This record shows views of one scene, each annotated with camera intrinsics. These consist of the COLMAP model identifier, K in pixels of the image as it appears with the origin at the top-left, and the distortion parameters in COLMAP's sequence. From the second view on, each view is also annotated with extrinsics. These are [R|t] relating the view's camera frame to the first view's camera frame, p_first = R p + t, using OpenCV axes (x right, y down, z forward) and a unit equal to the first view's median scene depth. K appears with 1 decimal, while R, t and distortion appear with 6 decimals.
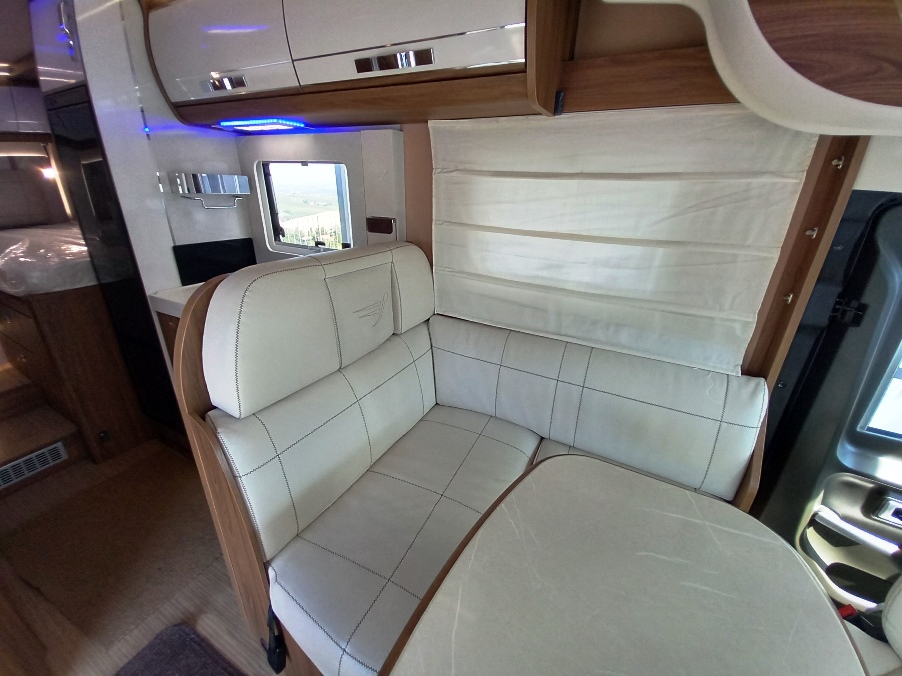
lens RADIAL K [[356.4, 0, 454.9], [0, 356.4, 332.6], [0, 0, 1]] dist [0.011918, -0.010754]
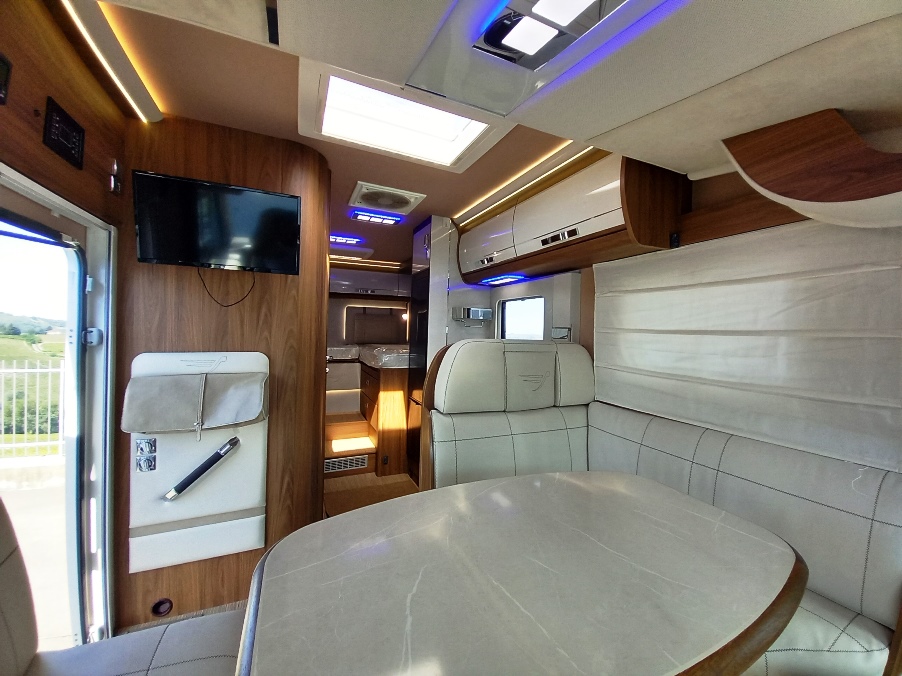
lens RADIAL K [[356.4, 0, 452.5], [0, 356.4, 331.5], [0, 0, 1]] dist [0.011918, -0.010754]
pose [[0.781046, -0.010606, -0.624383, 0.387616], [-0.234551, 0.921667, -0.309057, 0.263540], [0.578751, 0.387838, 0.717377, -0.304456]]
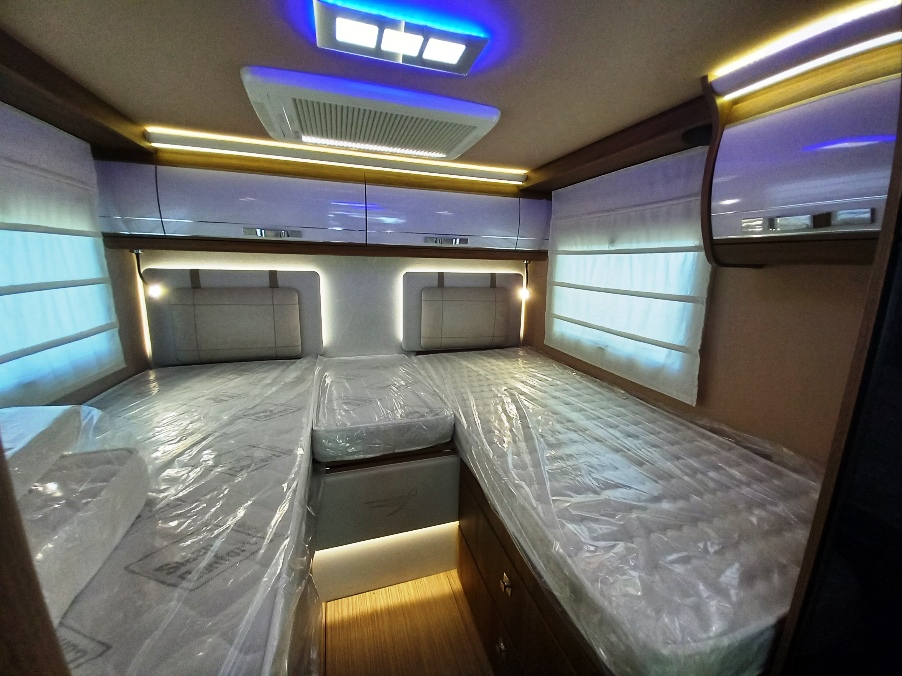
lens RADIAL K [[356.4, 0, 453.5], [0, 356.4, 329.5], [0, 0, 1]] dist [0.011918, -0.010754]
pose [[0.710226, 0.117886, -0.694033, -1.353830], [-0.270197, 0.956019, -0.114115, -0.457244], [0.650056, 0.268573, 0.710842, 0.600631]]
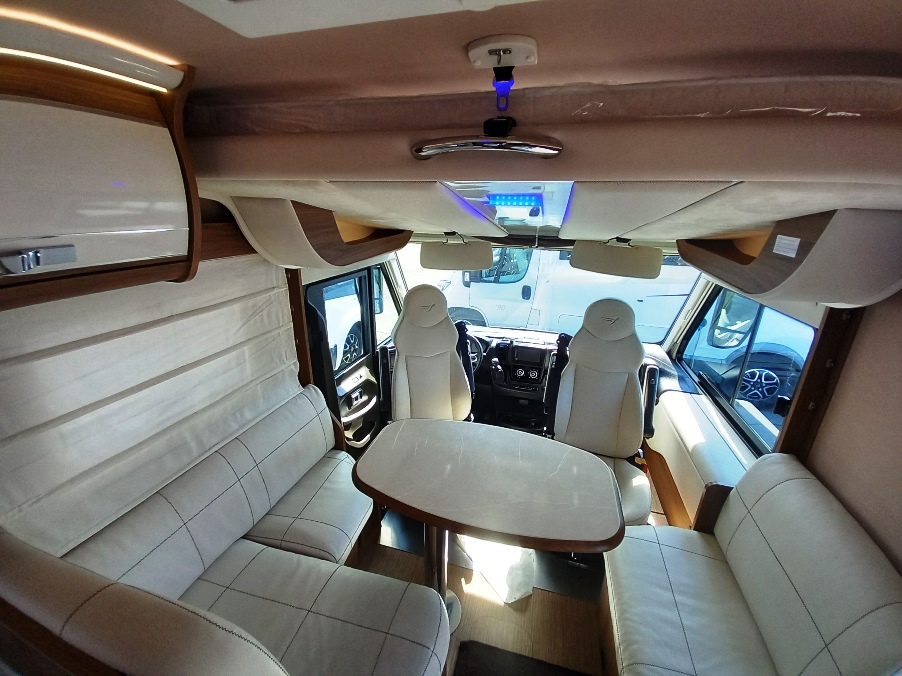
lens RADIAL K [[356.4, 0, 457.5], [0, 356.4, 330.9], [0, 0, 1]] dist [0.011918, -0.010754]
pose [[-0.223780, -0.341464, 0.912866, -0.701754], [0.347667, 0.847036, 0.402067, -0.457713], [-0.910522, 0.407348, -0.070834, 0.268471]]
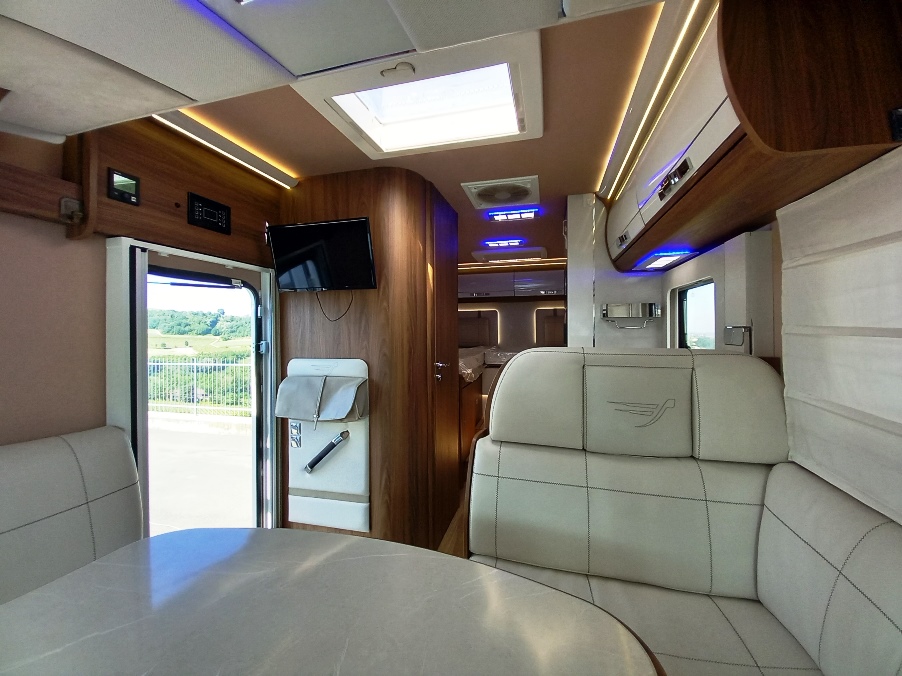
lens RADIAL K [[356.4, 0, 452.1], [0, 356.4, 331.1], [0, 0, 1]] dist [0.011918, -0.010754]
pose [[0.210059, -0.029488, -0.977244, 0.552490], [-0.354809, 0.929103, -0.104302, 0.018414], [0.911036, 0.368644, 0.184703, 0.253090]]
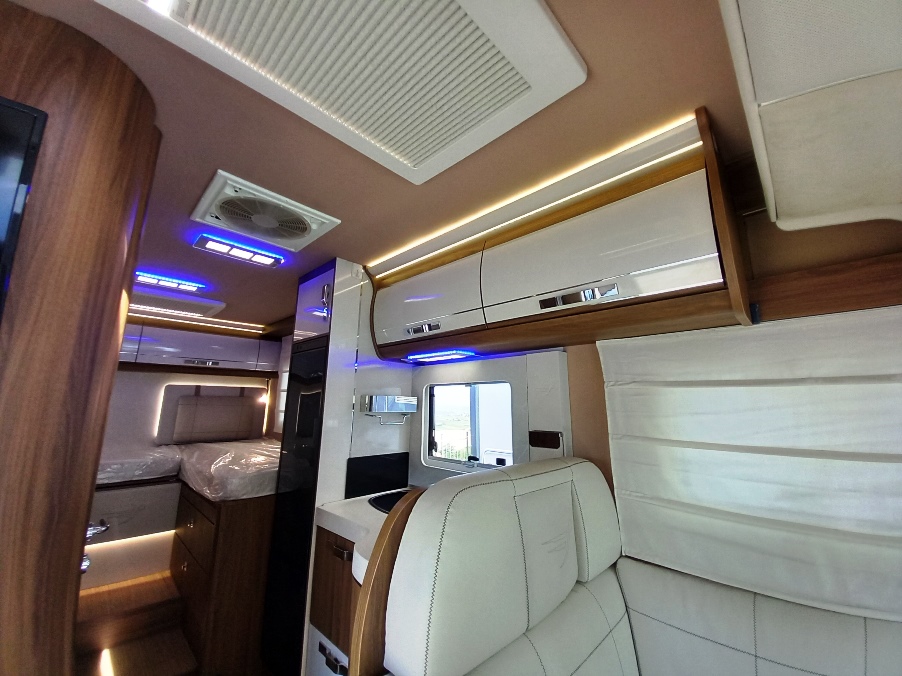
lens RADIAL K [[356.4, 0, 451.4], [0, 356.4, 331.1], [0, 0, 1]] dist [0.011918, -0.010754]
pose [[0.955640, -0.082075, -0.282870, -0.178566], [-0.091155, 0.830824, -0.549020, 0.003902], [0.280076, 0.550450, 0.786487, 0.026792]]
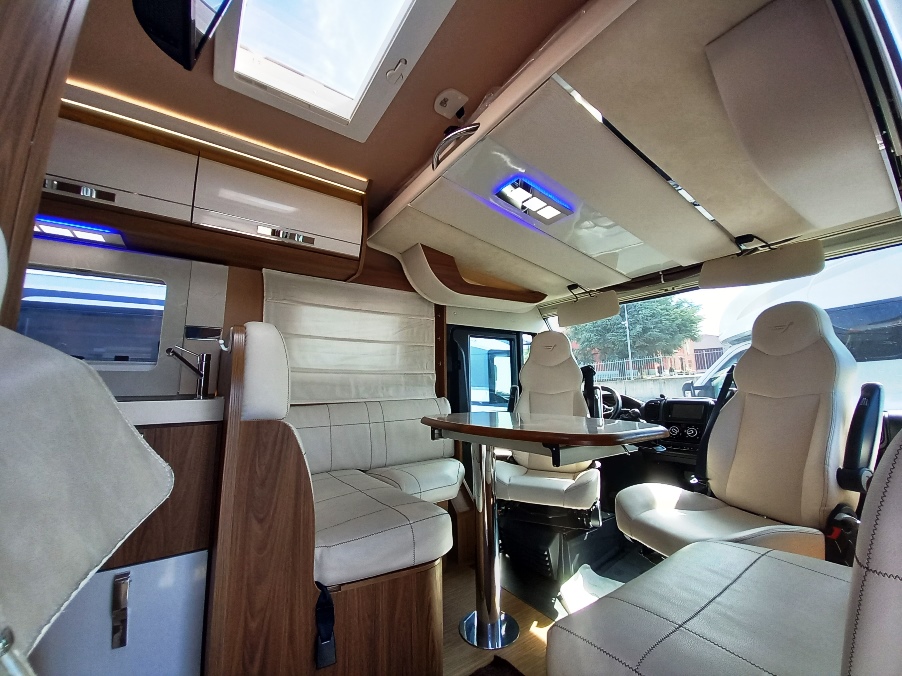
lens RADIAL K [[356.4, 0, 452.1], [0, 356.4, 331.7], [0, 0, 1]] dist [0.011918, -0.010754]
pose [[0.457593, 0.102629, 0.883219, -0.986970], [0.364647, 0.884284, -0.291675, 0.366484], [-0.810951, 0.455532, 0.367219, -0.081168]]
